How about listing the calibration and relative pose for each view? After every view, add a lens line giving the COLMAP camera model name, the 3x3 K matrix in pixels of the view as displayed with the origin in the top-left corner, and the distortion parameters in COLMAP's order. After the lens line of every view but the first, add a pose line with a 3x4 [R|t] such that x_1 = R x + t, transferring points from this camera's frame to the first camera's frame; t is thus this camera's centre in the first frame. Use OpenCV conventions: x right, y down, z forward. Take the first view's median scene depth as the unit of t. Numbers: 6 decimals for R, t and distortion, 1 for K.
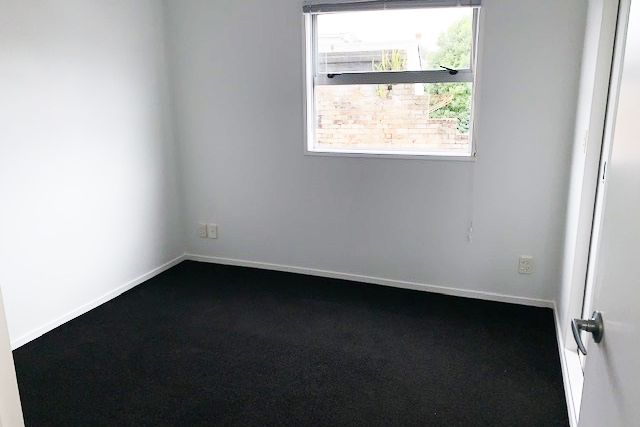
lens RADIAL K [[497.3, 0, 318.7], [0, 497.3, 215.3], [0, 0, 1]] dist [0.009136, -0.003214]
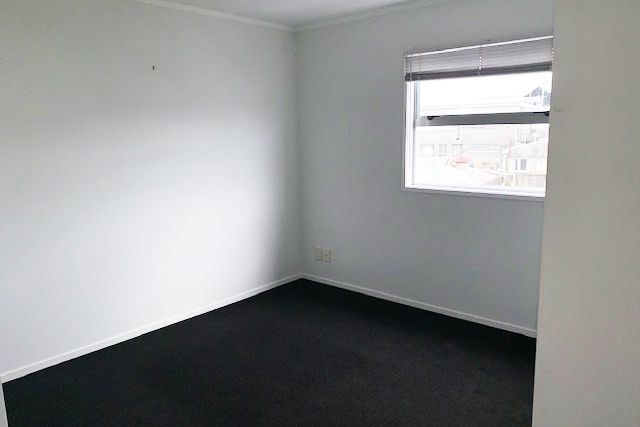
lens RADIAL K [[497.3, 0, 322.0], [0, 497.3, 211.7], [0, 0, 1]] dist [0.009136, -0.003214]
pose [[0.945570, 0.063027, -0.319258, 0.151887], [-0.088525, 0.993886, -0.065982, 0.012517], [0.313148, 0.090653, 0.945368, -0.067236]]
